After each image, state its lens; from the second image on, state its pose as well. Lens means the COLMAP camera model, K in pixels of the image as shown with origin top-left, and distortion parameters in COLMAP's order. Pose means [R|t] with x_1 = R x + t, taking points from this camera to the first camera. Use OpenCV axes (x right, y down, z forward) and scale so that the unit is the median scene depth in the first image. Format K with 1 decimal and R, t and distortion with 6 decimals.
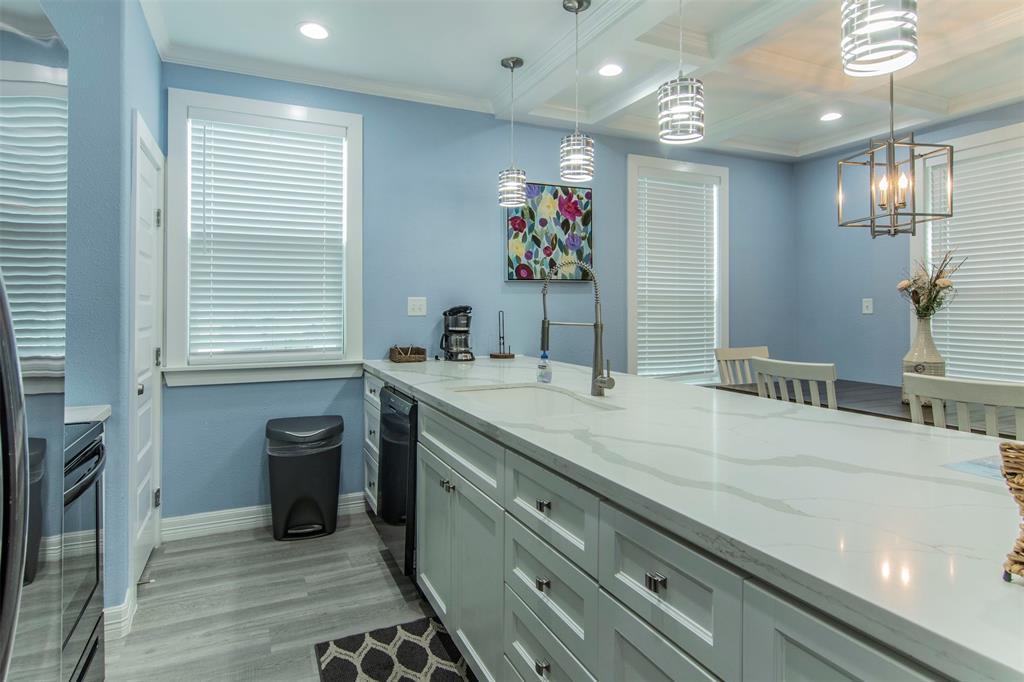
lens RADIAL K [[567.4, 0, 509.8], [0, 567.4, 306.1], [0, 0, 1]] dist [-0.001641, 0.003077]
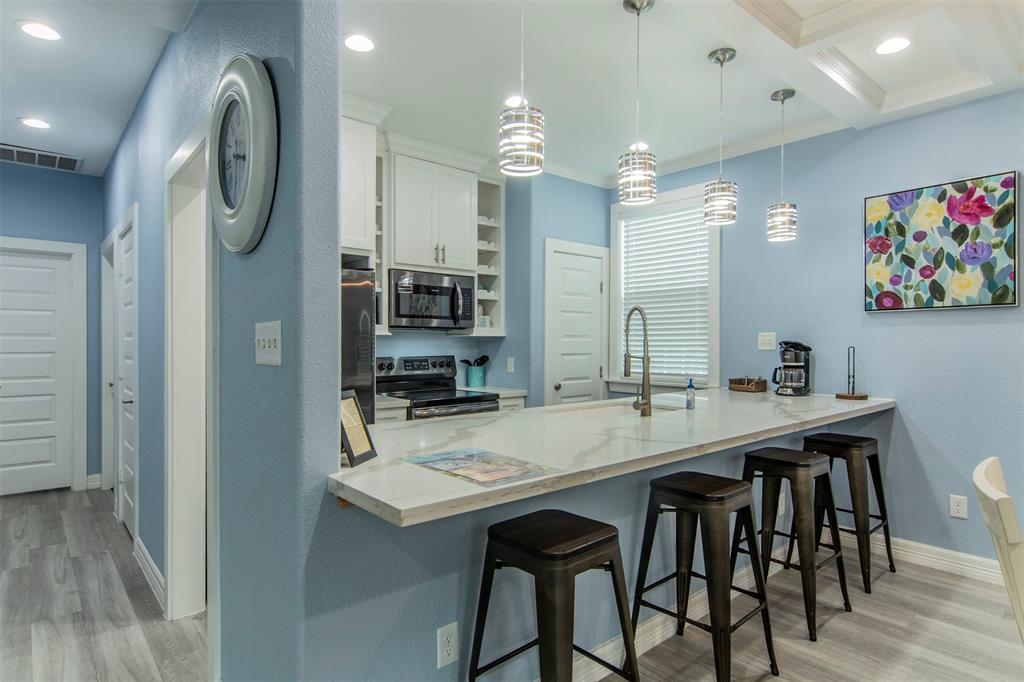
lens RADIAL K [[567.4, 0, 537.9], [0, 567.4, 343.2], [0, 0, 1]] dist [-0.001641, 0.003077]
pose [[0.296130, 0.004799, -0.955136, 0.659437], [0.000256, 0.999987, 0.005103, -0.001409], [0.955148, -0.001756, 0.296125, 0.250657]]
